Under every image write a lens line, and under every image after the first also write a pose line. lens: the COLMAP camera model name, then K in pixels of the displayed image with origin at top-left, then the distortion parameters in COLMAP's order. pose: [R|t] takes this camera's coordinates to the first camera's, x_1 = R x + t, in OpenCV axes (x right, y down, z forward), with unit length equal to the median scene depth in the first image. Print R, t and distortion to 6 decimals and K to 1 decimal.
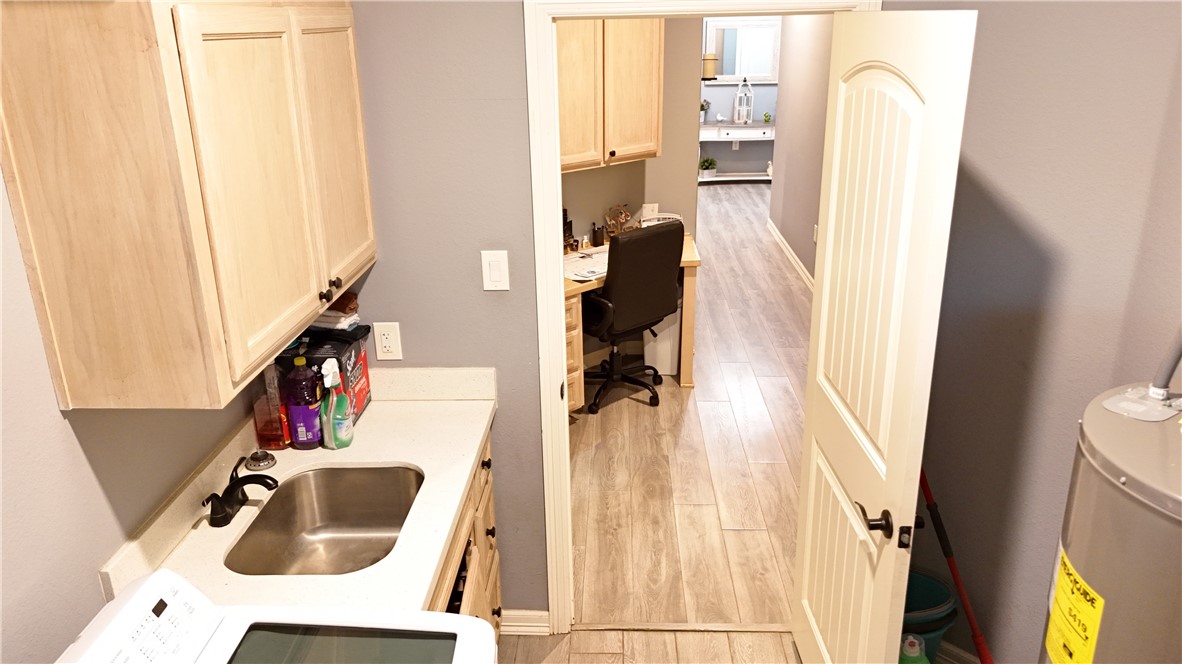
lens RADIAL K [[878.5, 0, 591.0], [0, 878.5, 332.0], [0, 0, 1]] dist [0.061258, -0.055277]
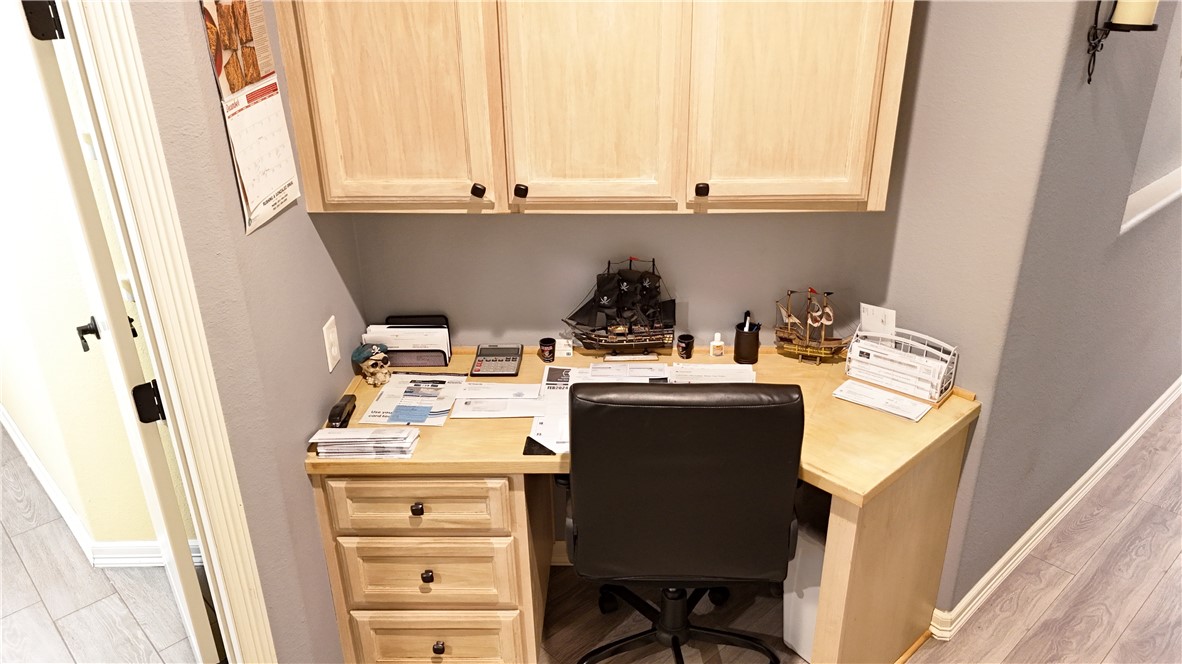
lens RADIAL K [[878.5, 0, 591.0], [0, 878.5, 332.0], [0, 0, 1]] dist [0.061258, -0.055277]
pose [[0.703867, 0.304613, -0.641702, 0.275870], [-0.228034, 0.952467, 0.202007, -0.207456], [0.672734, 0.004144, 0.739873, 0.639666]]
